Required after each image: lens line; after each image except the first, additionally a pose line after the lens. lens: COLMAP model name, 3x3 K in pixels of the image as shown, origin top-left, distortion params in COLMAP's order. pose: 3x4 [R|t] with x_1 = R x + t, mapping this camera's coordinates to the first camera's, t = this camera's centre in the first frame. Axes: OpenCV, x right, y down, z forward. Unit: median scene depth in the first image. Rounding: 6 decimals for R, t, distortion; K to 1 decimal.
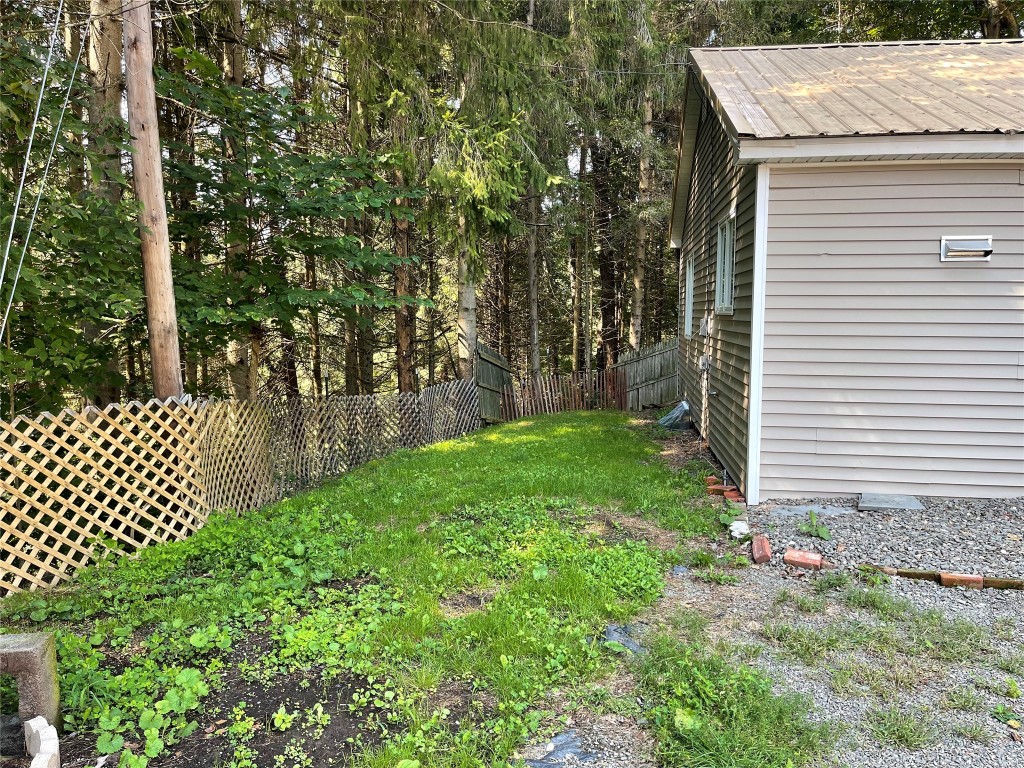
lens RADIAL K [[774.3, 0, 512.1], [0, 774.3, 386.1], [0, 0, 1]] dist [0.014426, 0.002457]
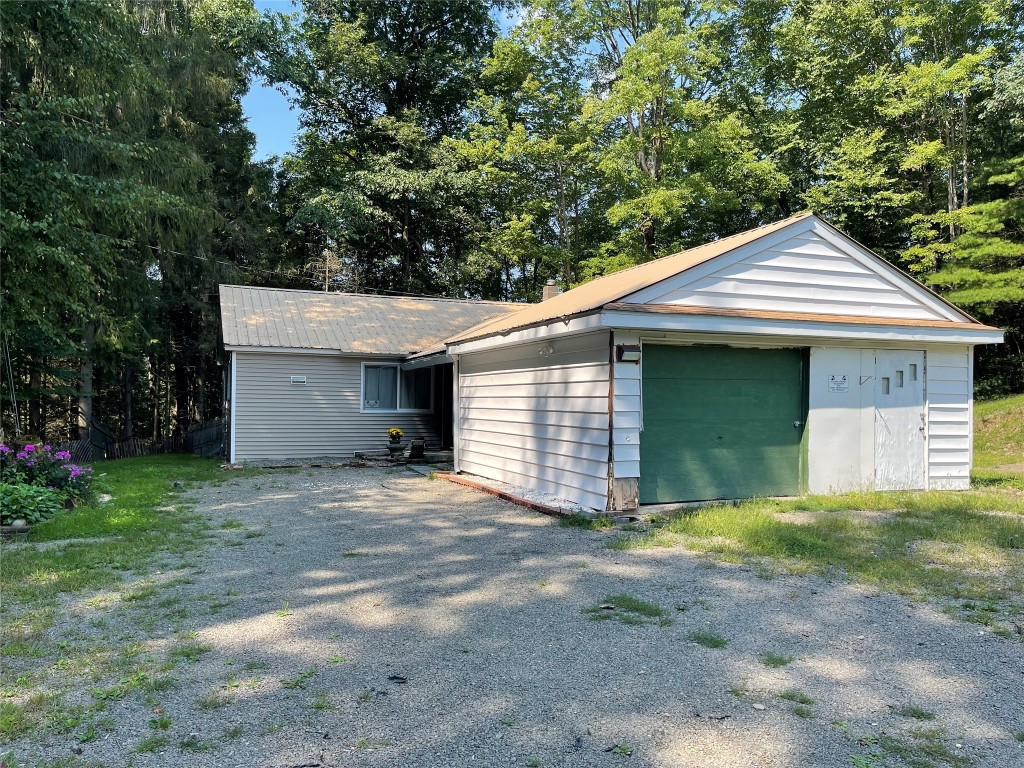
lens RADIAL K [[774.3, 0, 512.6], [0, 774.3, 388.9], [0, 0, 1]] dist [0.014426, 0.002457]
pose [[0.866598, 0.019157, 0.498639, -0.111643], [0.036233, 0.994209, -0.101167, 0.095934], [-0.497689, 0.105738, 0.860886, -0.983188]]
